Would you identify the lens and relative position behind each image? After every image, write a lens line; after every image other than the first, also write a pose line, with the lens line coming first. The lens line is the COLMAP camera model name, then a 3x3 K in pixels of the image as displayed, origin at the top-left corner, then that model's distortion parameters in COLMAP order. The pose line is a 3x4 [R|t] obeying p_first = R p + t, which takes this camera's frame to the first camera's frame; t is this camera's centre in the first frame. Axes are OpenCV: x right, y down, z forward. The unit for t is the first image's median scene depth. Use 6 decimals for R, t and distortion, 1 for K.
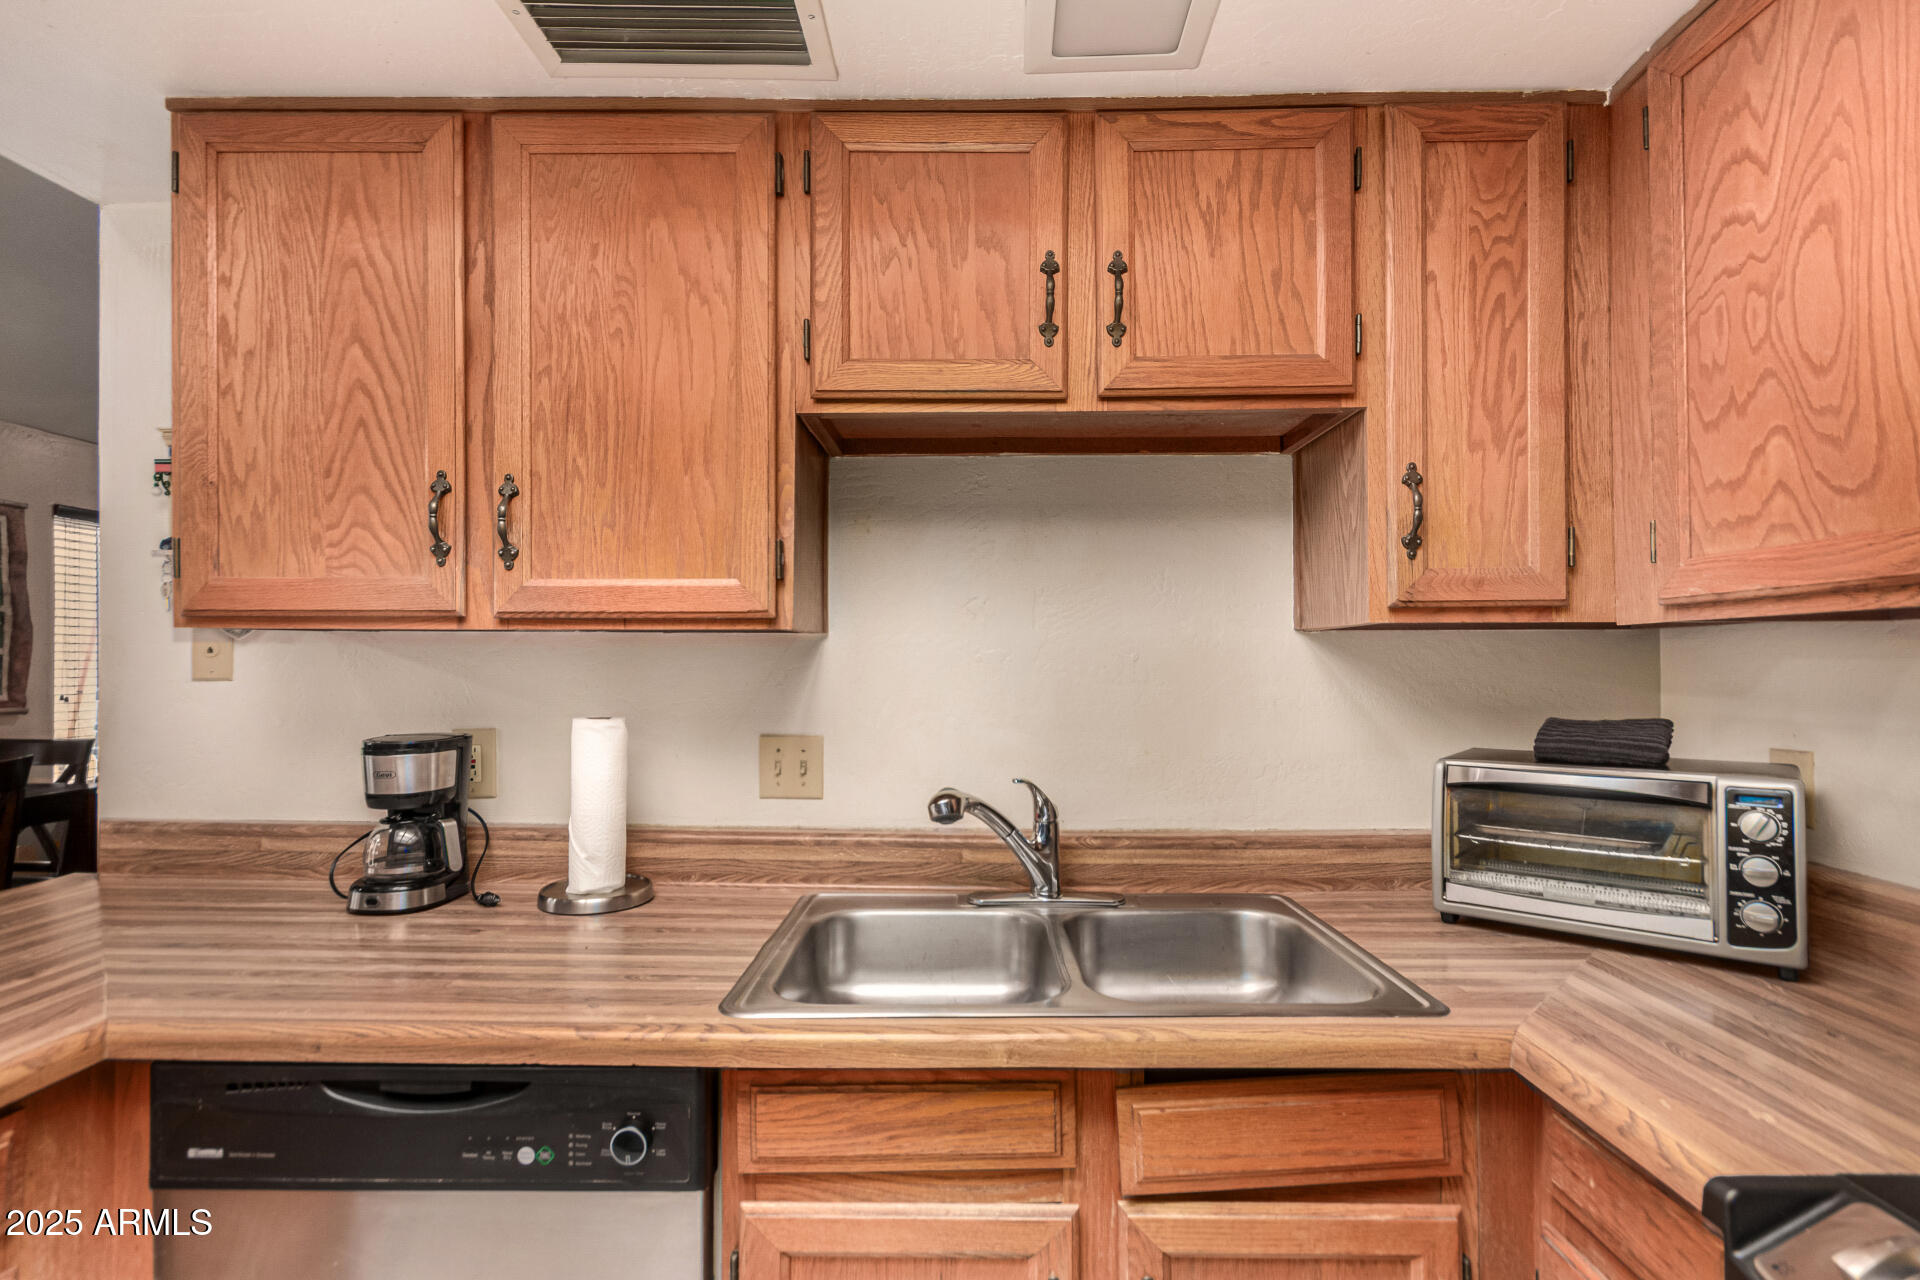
lens RADIAL K [[903.5, 0, 981.0], [0, 903.5, 651.4], [0, 0, 1]] dist [0.001481, 0.002706]
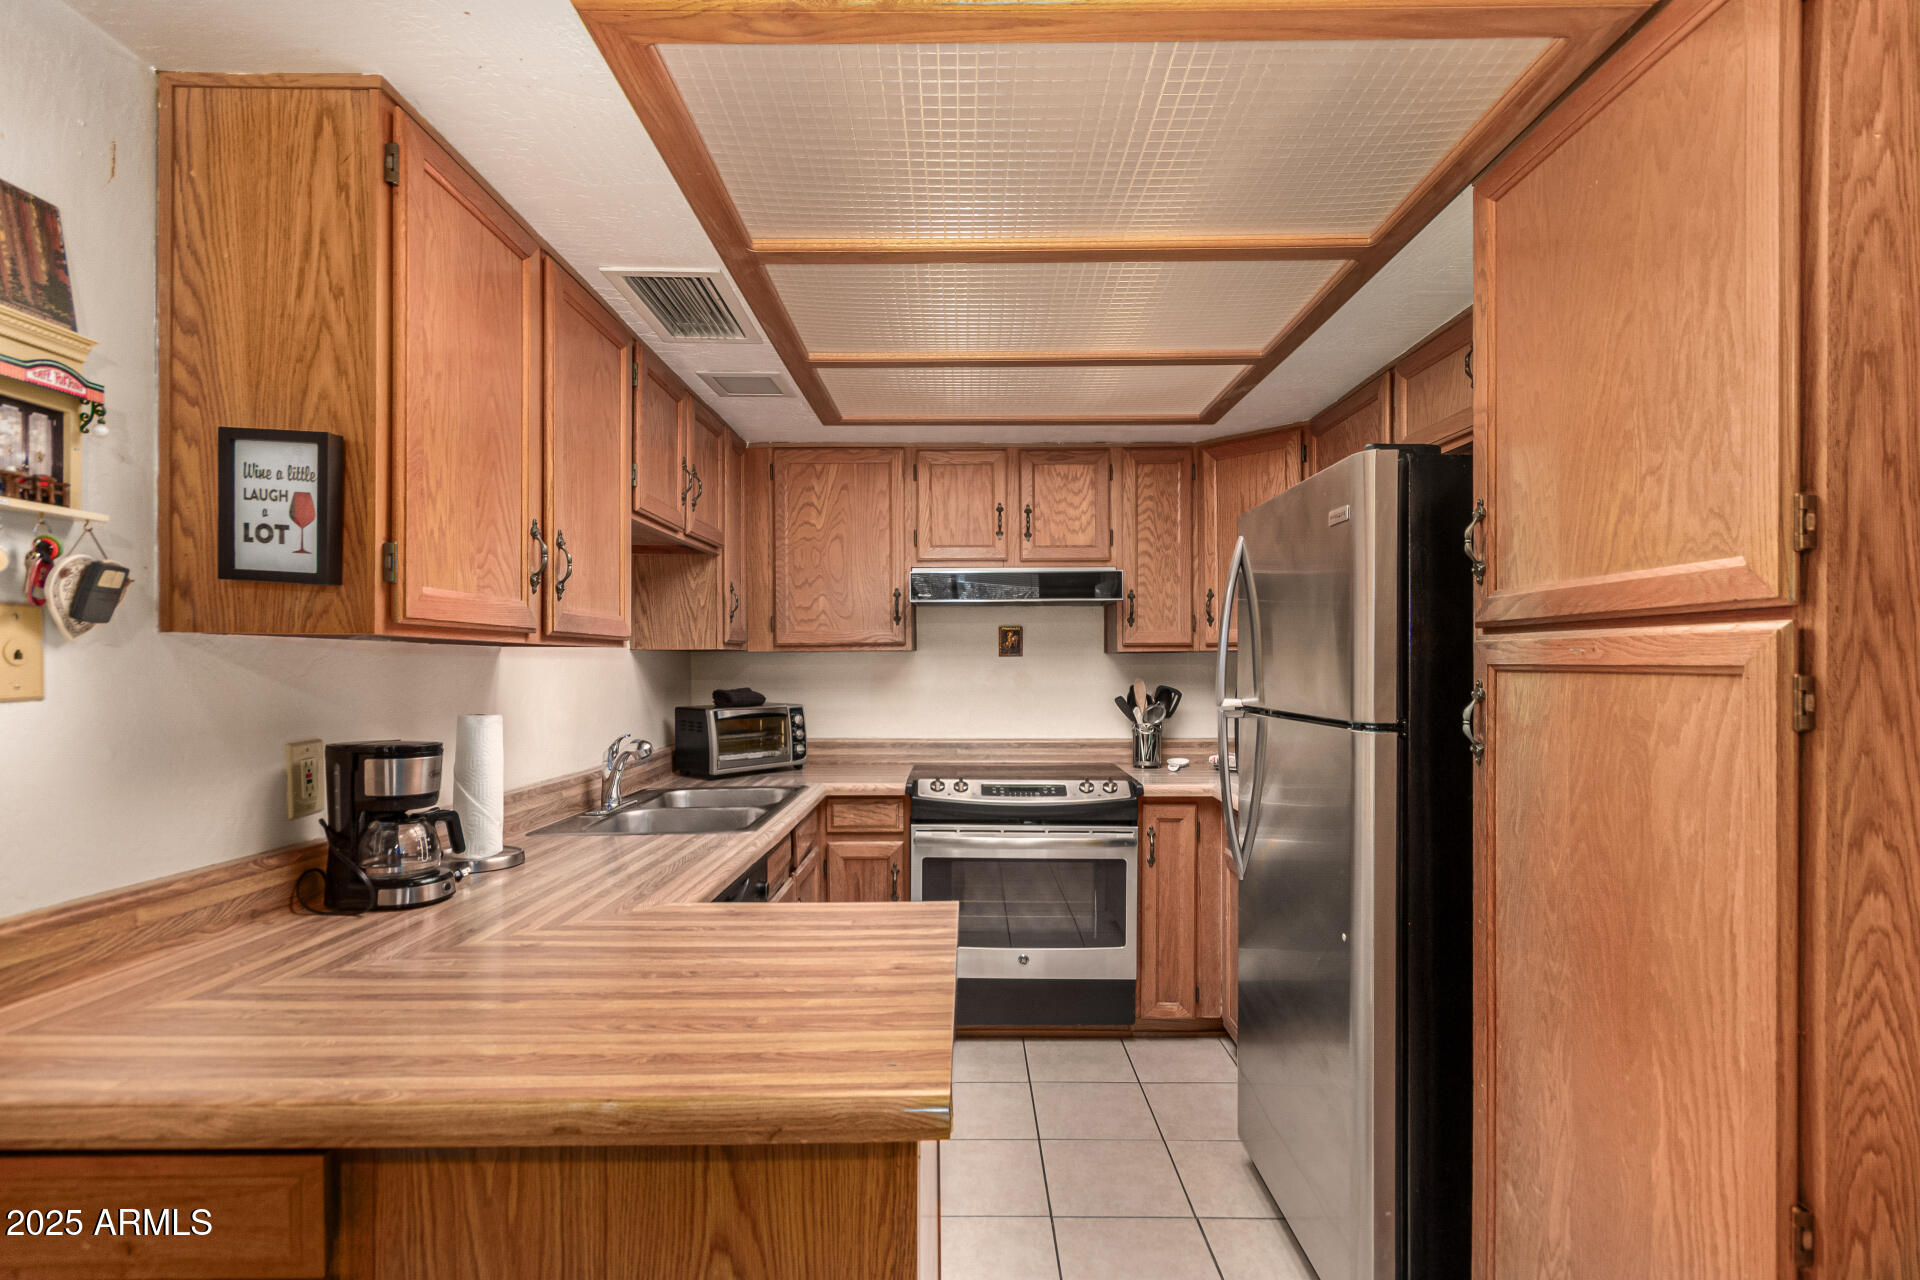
lens RADIAL K [[903.5, 0, 981.4], [0, 903.5, 668.5], [0, 0, 1]] dist [0.001481, 0.002706]
pose [[-0.025726, -0.005056, 0.999656, -1.873013], [-0.004428, 0.999978, 0.004944, 0.002326], [-0.999659, -0.004299, -0.025748, 0.397978]]
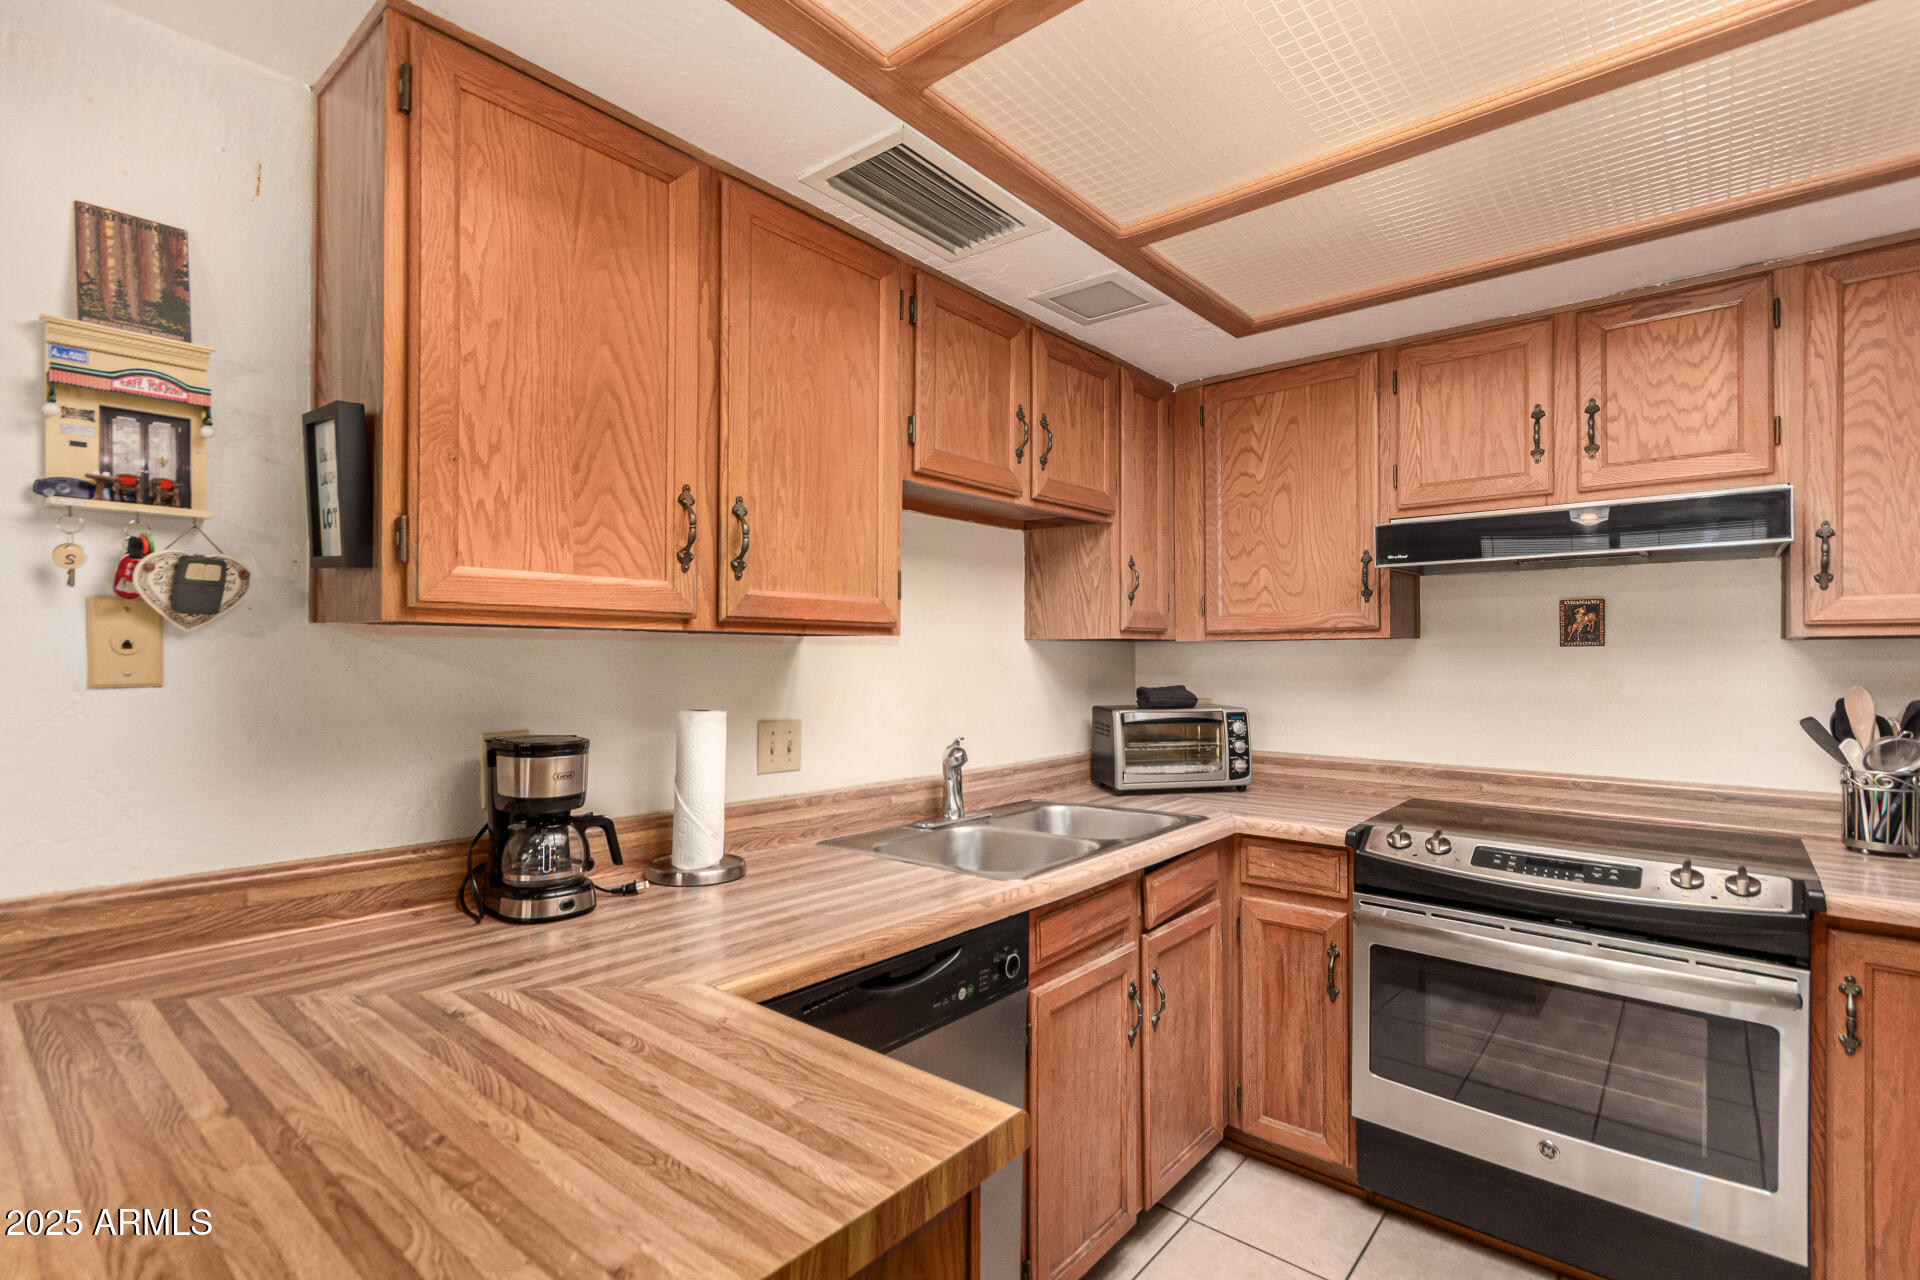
lens RADIAL K [[903.5, 0, 974.5], [0, 903.5, 652.8], [0, 0, 1]] dist [0.001481, 0.002706]
pose [[0.627995, 0.003982, 0.778207, -1.214359], [-0.007284, 0.999973, 0.000761, -0.000594], [-0.778183, -0.006147, 0.628007, 0.045336]]
